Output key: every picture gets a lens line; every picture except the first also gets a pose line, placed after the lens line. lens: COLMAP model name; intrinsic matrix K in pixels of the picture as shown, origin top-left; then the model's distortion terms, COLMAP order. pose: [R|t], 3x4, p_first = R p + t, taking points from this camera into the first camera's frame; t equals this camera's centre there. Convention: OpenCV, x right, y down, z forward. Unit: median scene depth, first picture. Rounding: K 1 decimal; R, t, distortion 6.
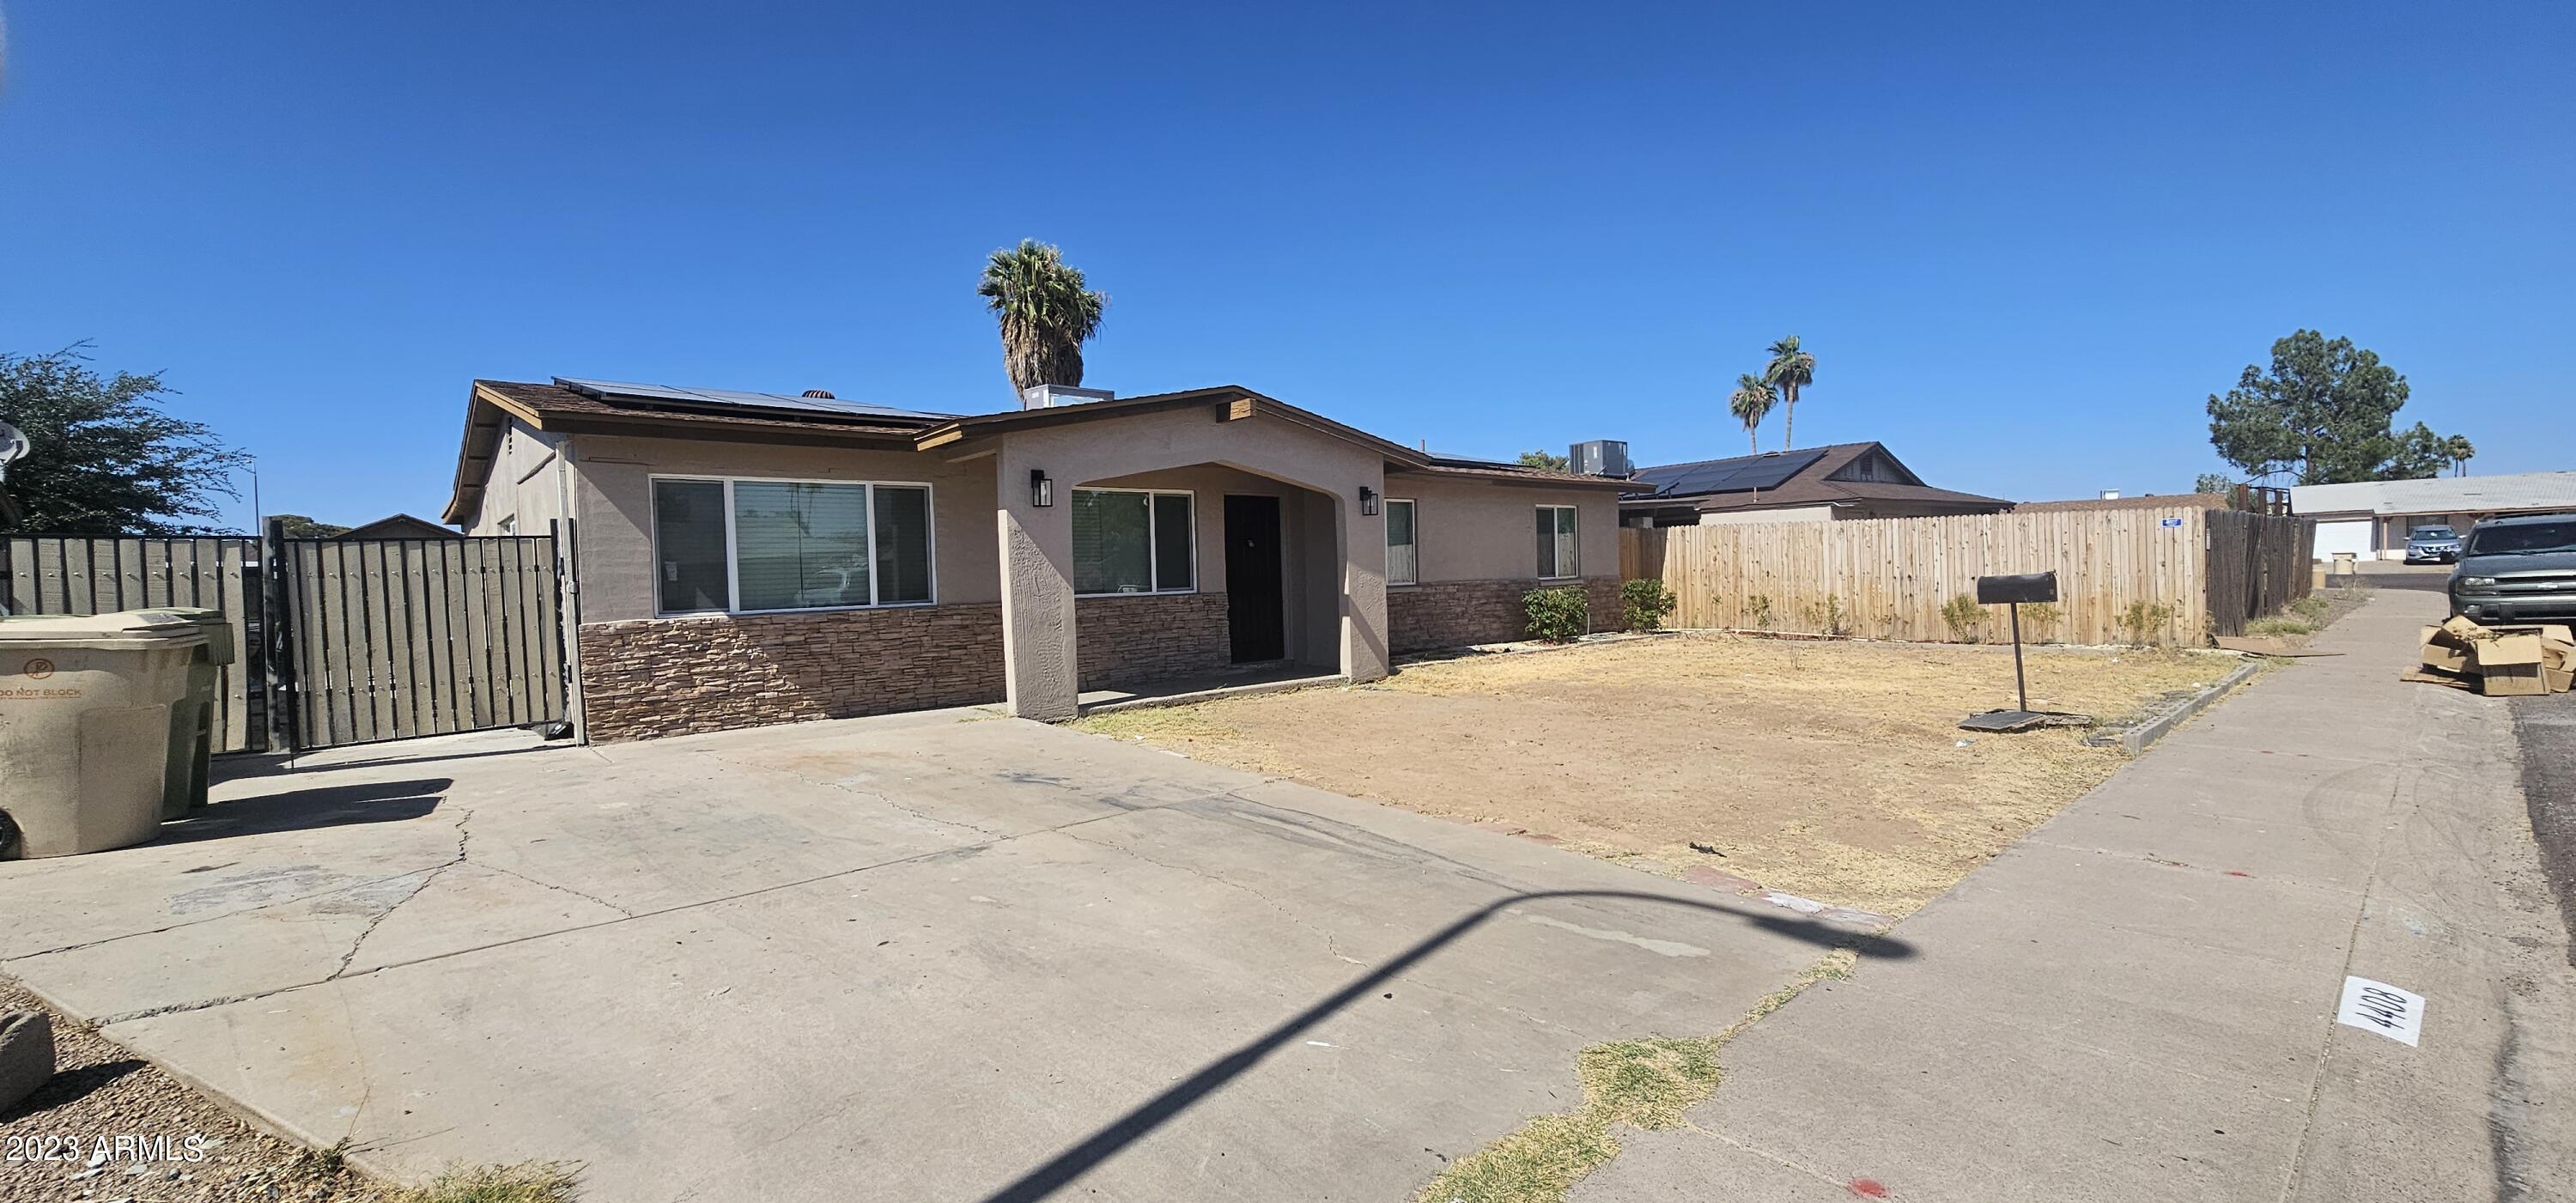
lens RADIAL K [[1050.5, 0, 1293.1], [0, 1050.5, 610.9], [0, 0, 1]] dist [-0.007006, 0.002503]
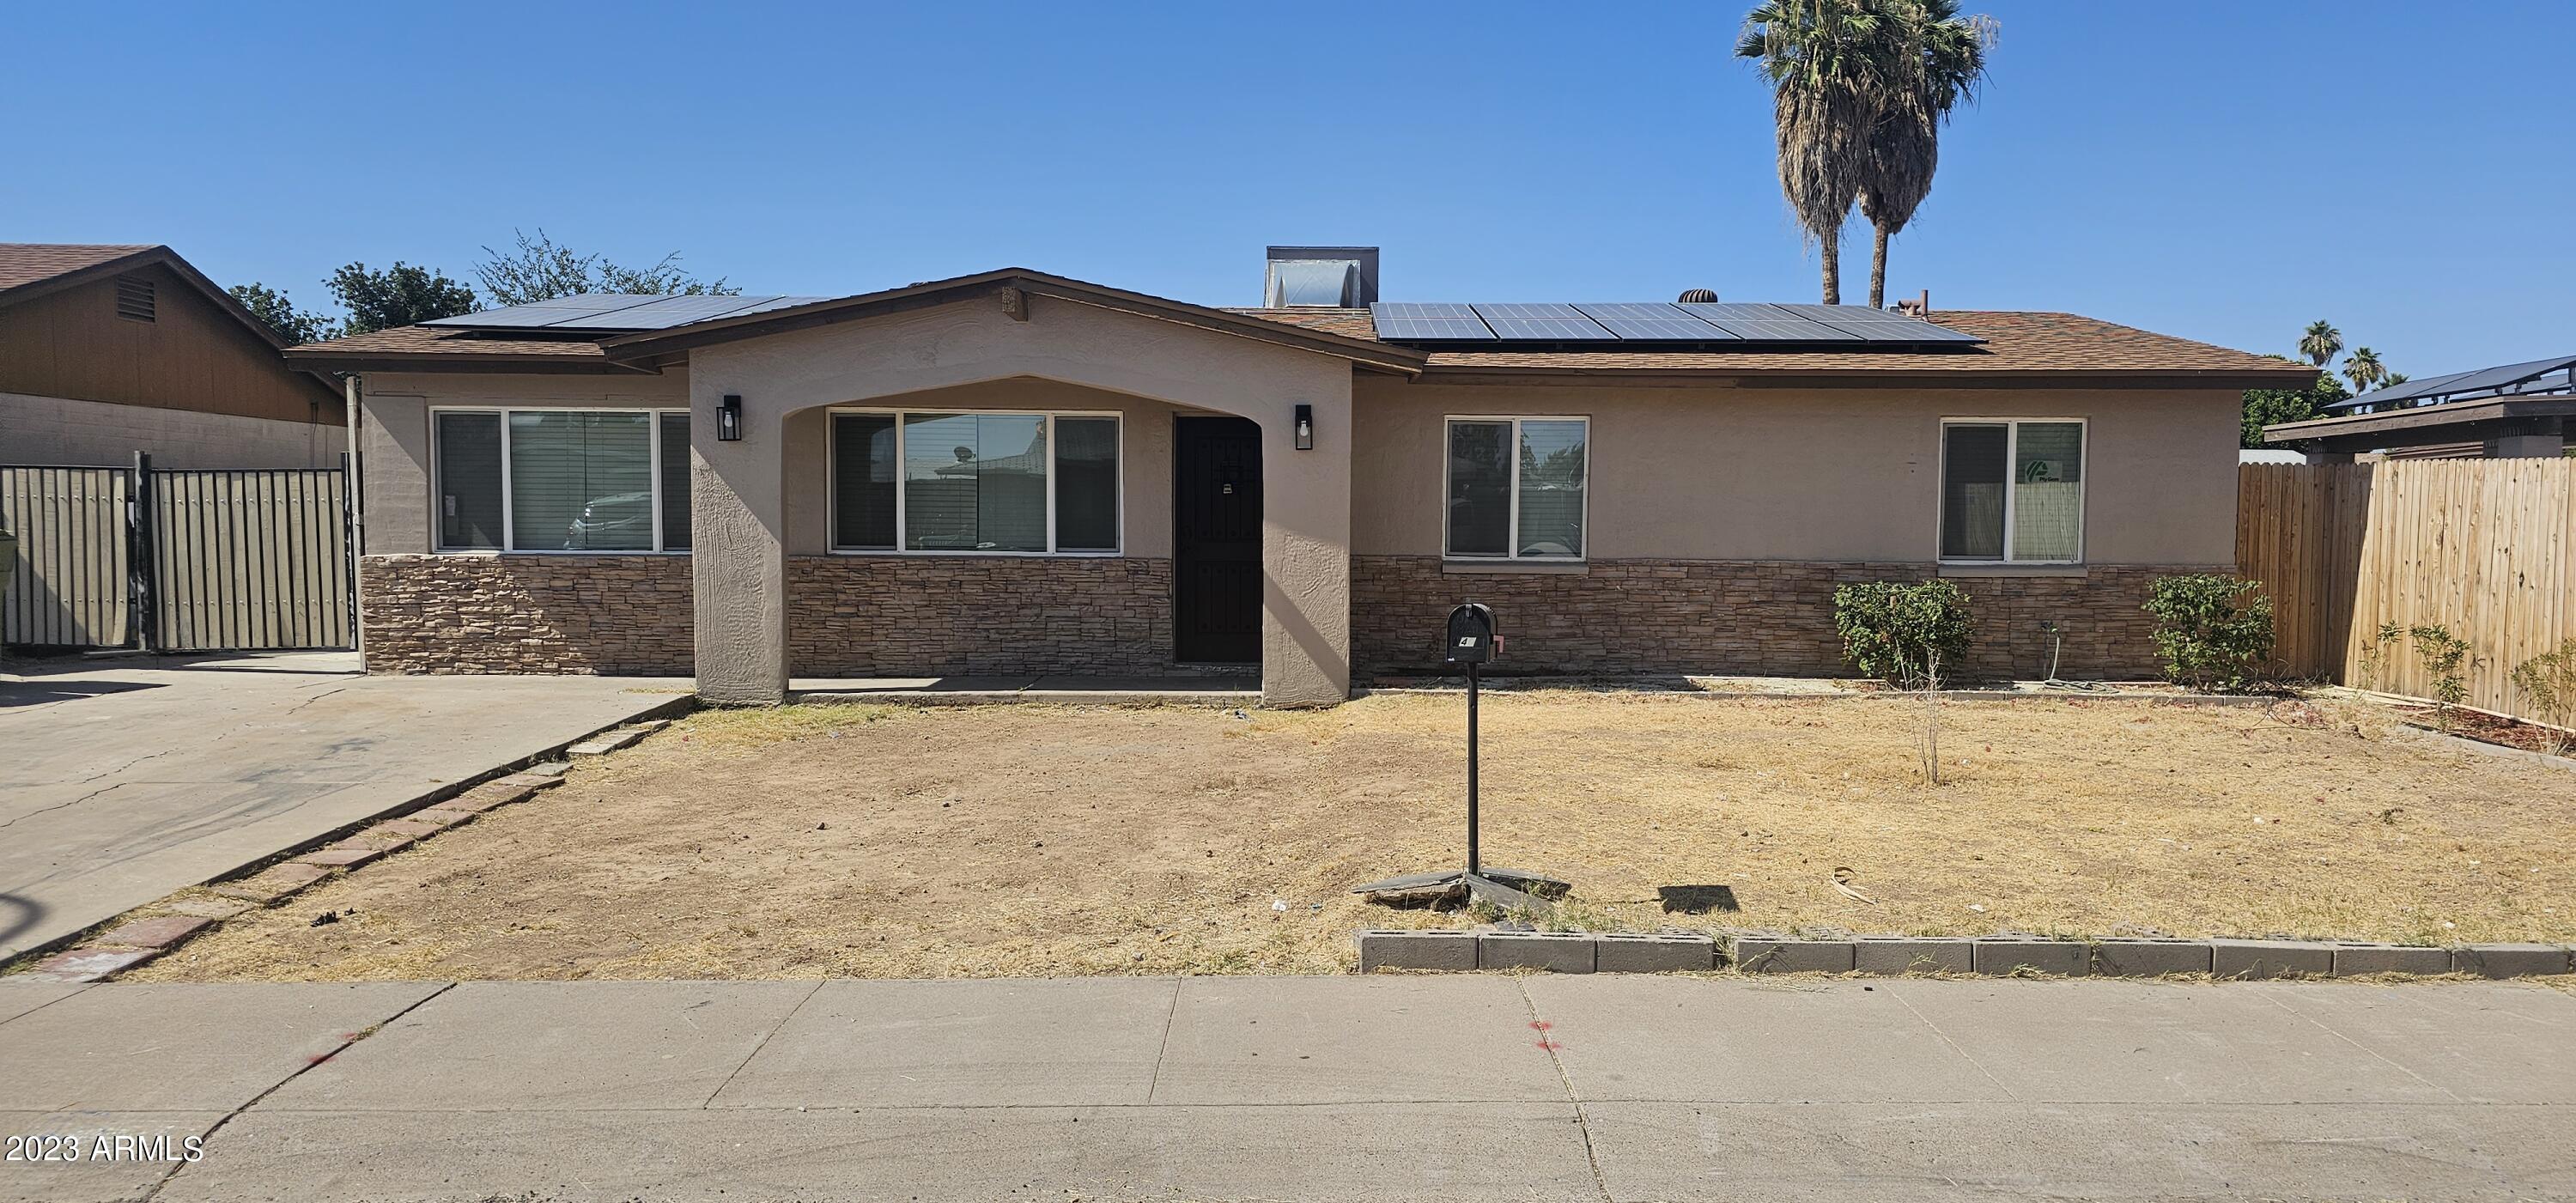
lens RADIAL K [[1745.8, 0, 1380.2], [0, 1745.8, 618.4], [0, 0, 1]] dist [0.046052, -0.052324]
pose [[0.758037, 0.075677, -0.647806, 0.940930], [-0.053302, 0.997111, 0.054111, -0.056809], [0.650029, -0.006489, 0.759881, 0.263730]]
